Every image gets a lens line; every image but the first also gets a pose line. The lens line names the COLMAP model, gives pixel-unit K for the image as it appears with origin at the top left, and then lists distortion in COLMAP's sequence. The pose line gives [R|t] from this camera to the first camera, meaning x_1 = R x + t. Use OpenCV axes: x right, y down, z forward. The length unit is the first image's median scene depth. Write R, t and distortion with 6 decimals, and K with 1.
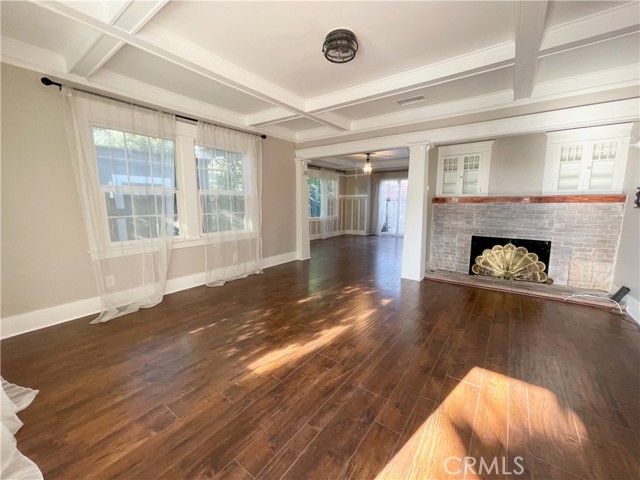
lens RADIAL K [[258.5, 0, 320.0], [0, 258.5, 240.0], [0, 0, 1]] dist [0.001105, -0.000011]
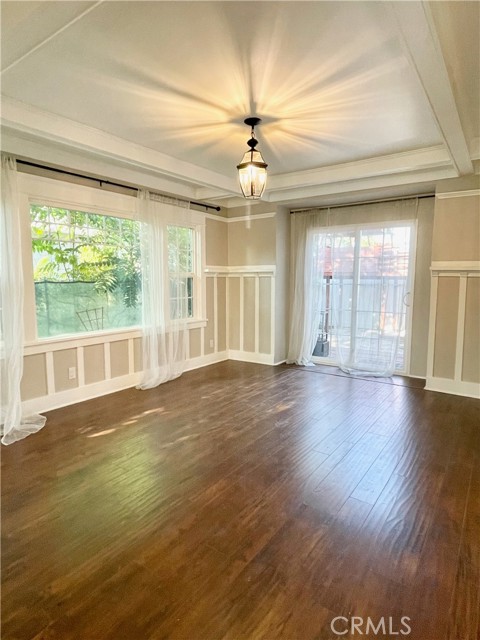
lens RADIAL K [[370.0, 0, 240.0], [0, 370.0, 320.0], [0, 0, 1]] dist [-0.000399, -0.000042]
pose [[0.999921, -0.003253, 0.012107, 0.118503], [0.003659, 0.999427, -0.033644, -0.070046], [-0.011990, 0.033685, 0.999361, 0.422549]]
